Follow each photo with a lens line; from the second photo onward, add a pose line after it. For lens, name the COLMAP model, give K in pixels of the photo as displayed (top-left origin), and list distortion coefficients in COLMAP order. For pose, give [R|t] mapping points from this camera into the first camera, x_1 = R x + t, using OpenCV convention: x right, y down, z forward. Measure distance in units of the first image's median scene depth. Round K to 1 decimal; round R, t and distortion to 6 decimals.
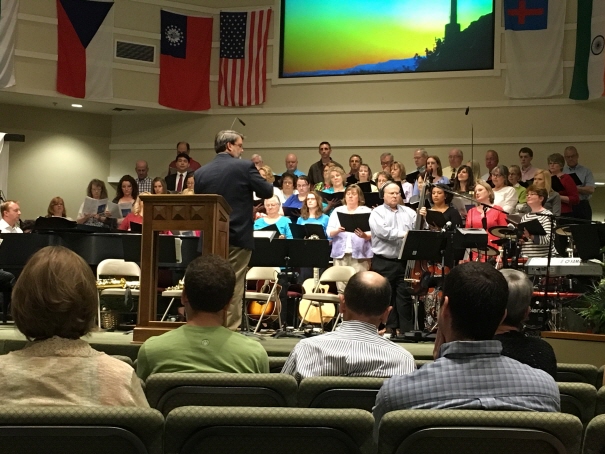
lens RADIAL K [[1037.0, 0, 302.5], [0, 1037.0, 227.0], [0, 0, 1]] dist [0.027762, -0.166617]
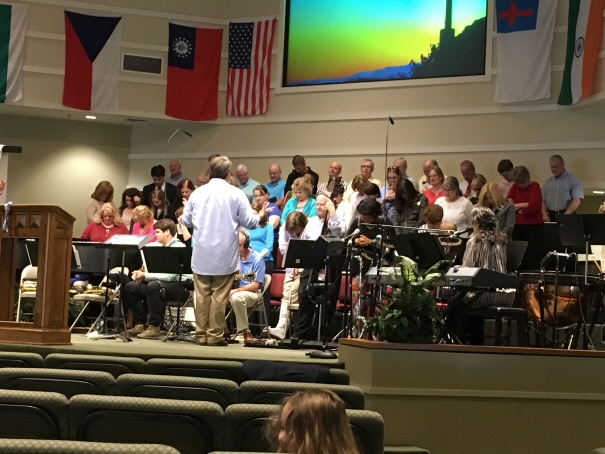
lens RADIAL K [[1096.9, 0, 302.5], [0, 1096.9, 227.0], [0, 0, 1]] dist [-0.019217, 0.175631]
pose [[0.982117, 0.005630, -0.188188, 0.202404], [-0.006995, 0.999954, -0.006590, -0.001346], [0.188142, 0.007789, 0.982111, -0.037805]]
